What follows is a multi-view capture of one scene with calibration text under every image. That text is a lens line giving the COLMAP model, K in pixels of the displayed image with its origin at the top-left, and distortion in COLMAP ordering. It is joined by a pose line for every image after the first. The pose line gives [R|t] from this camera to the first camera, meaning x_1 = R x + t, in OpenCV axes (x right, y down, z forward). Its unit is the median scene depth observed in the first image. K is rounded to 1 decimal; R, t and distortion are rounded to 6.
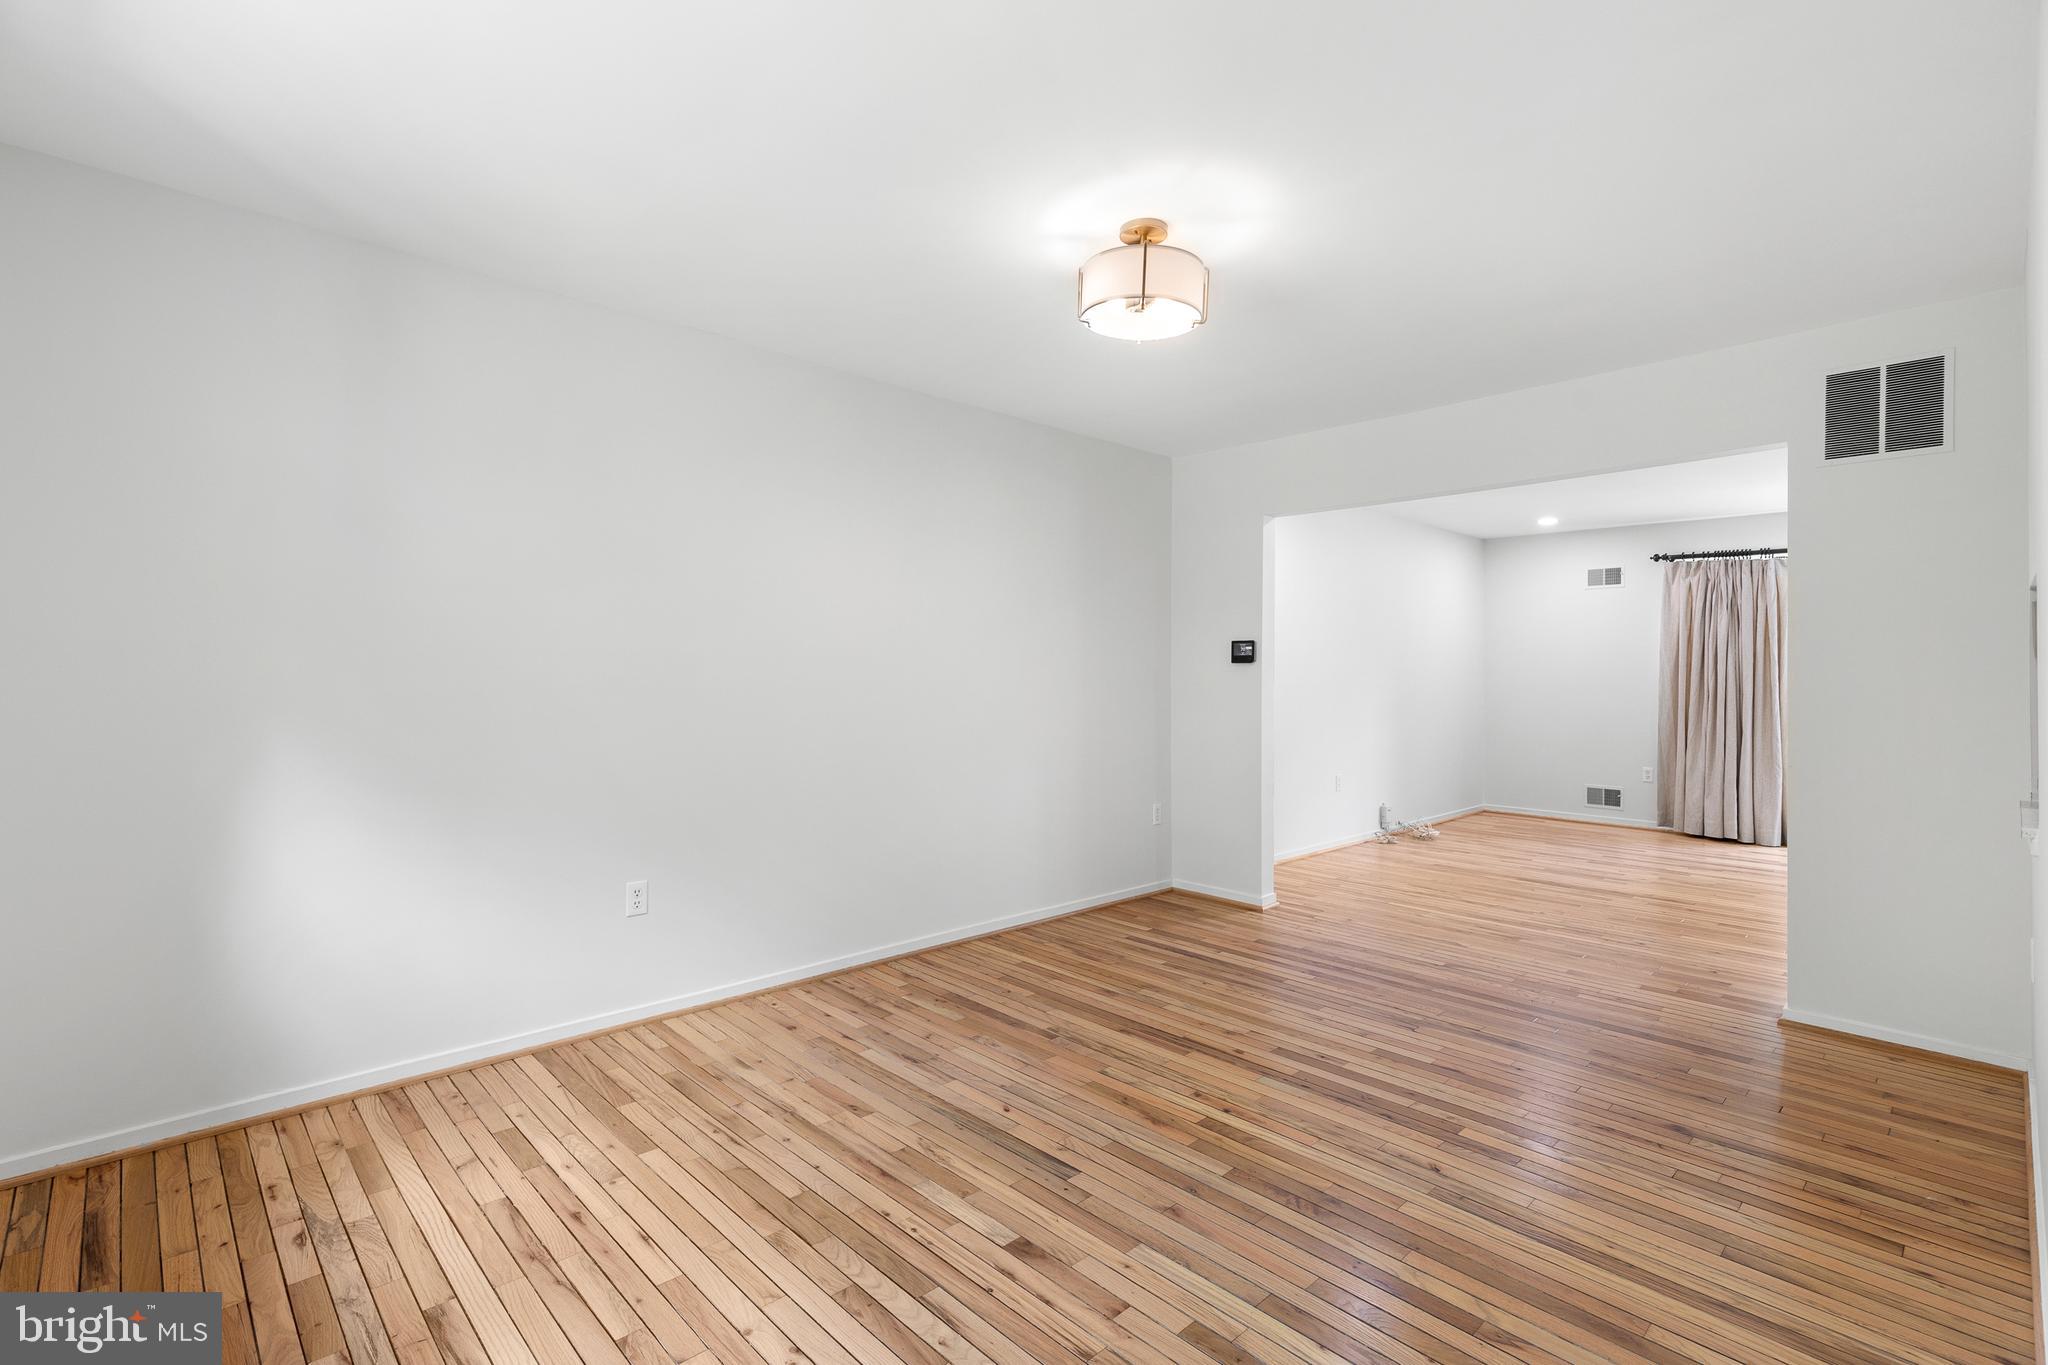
lens RADIAL K [[942.2, 0, 1024.0], [0, 942.2, 682.5], [0, 0, 1]] dist [0.019104, 0.000002]
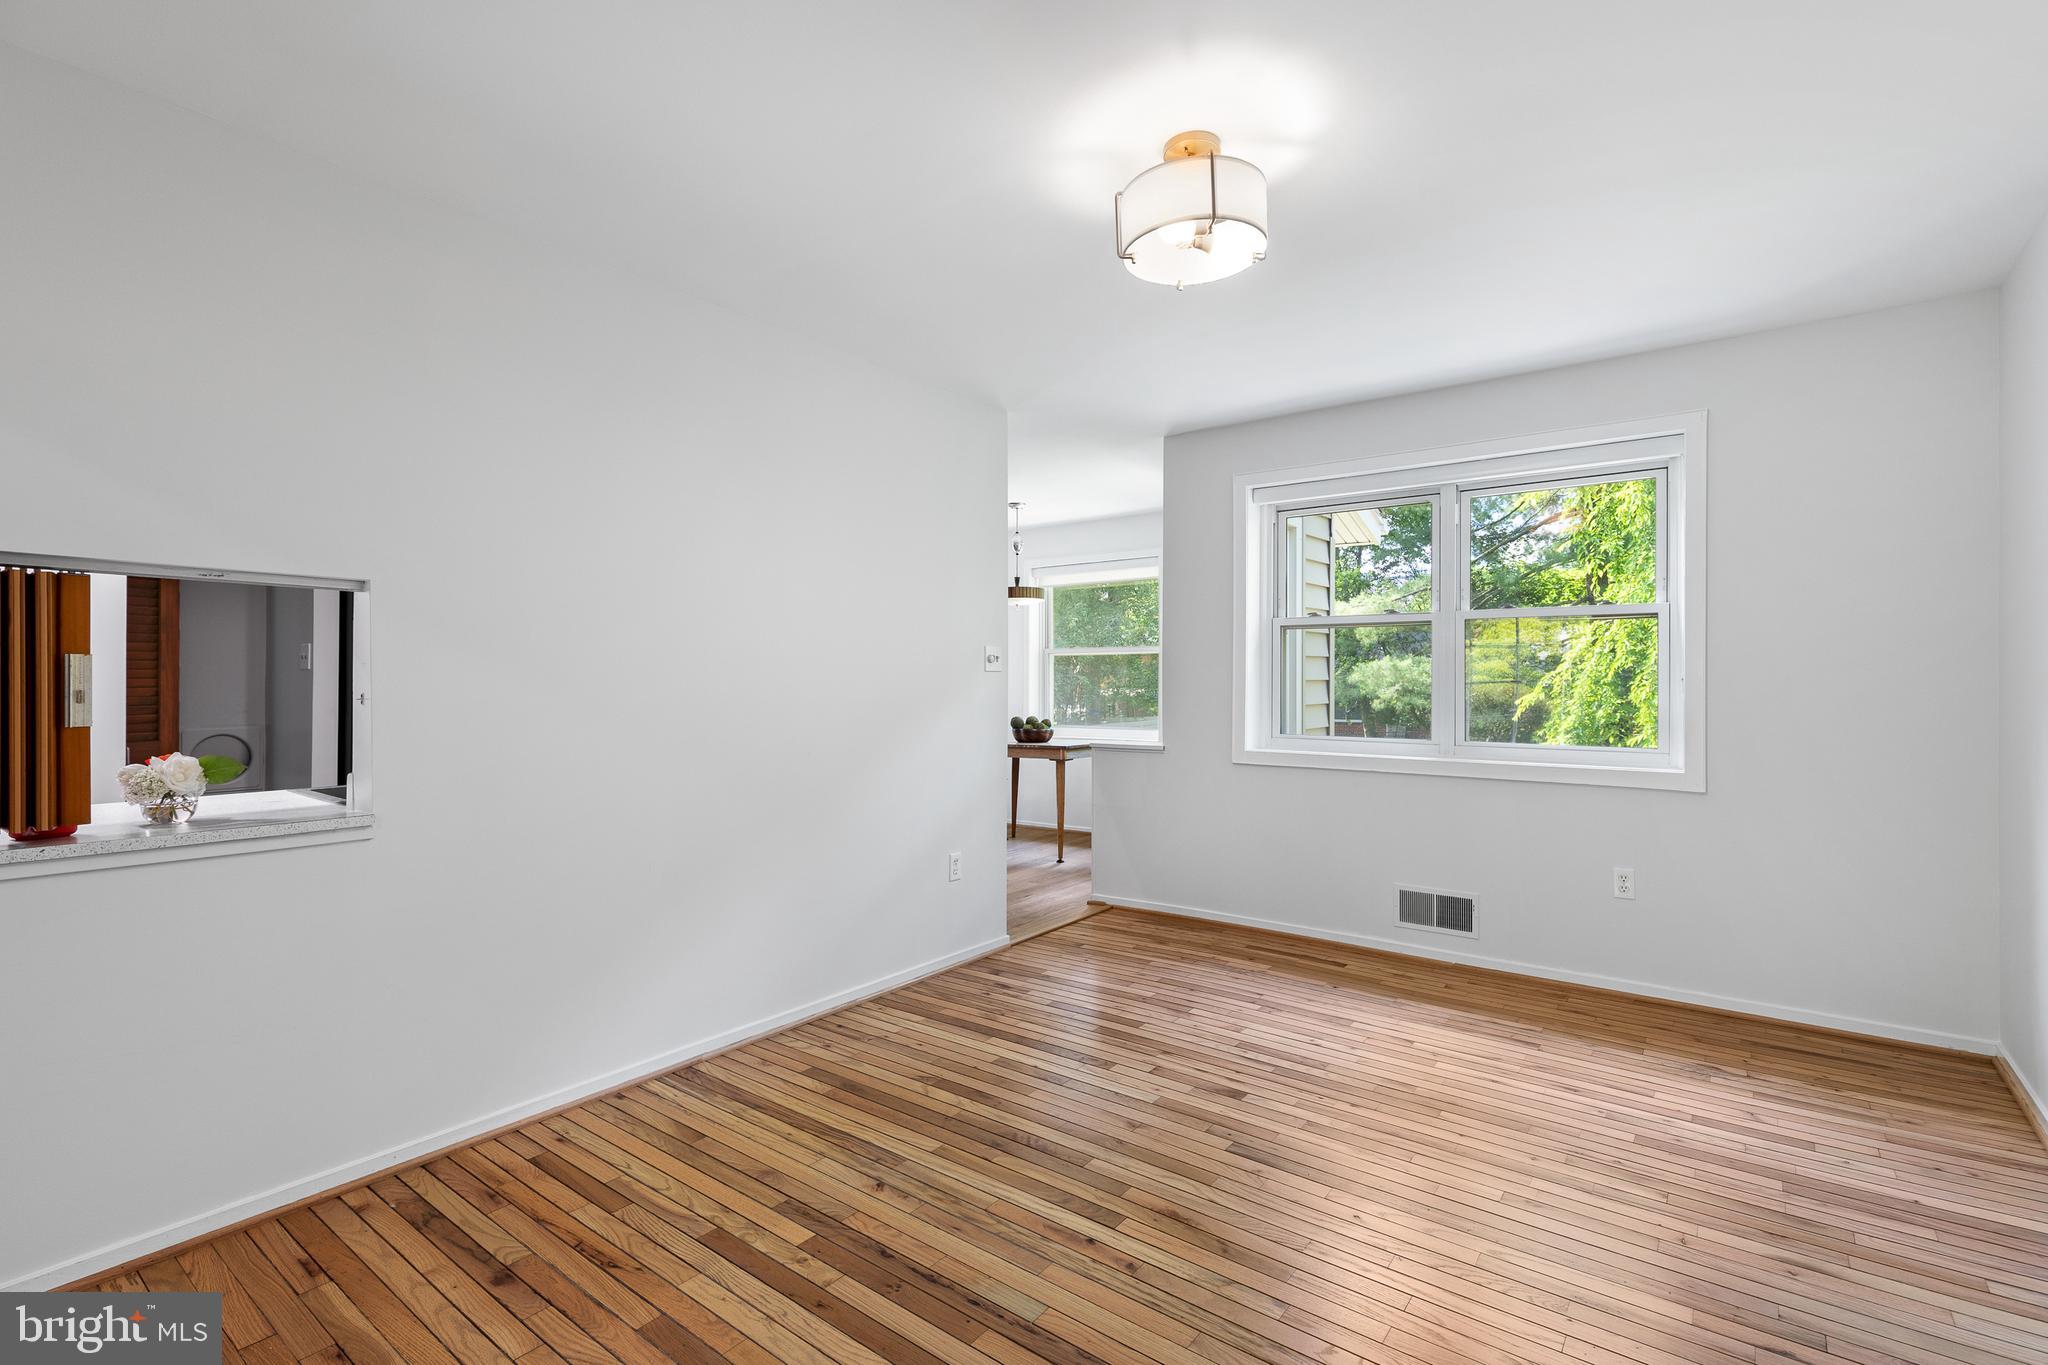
lens RADIAL K [[942.2, 0, 1024.0], [0, 942.2, 682.5], [0, 0, 1]] dist [0.019104, 0.000002]
pose [[-0.989153, -0.006484, -0.146747, 0.436402], [-0.008248, 0.999901, 0.011414, -0.013279], [0.146658, 0.012500, -0.989108, 1.987851]]
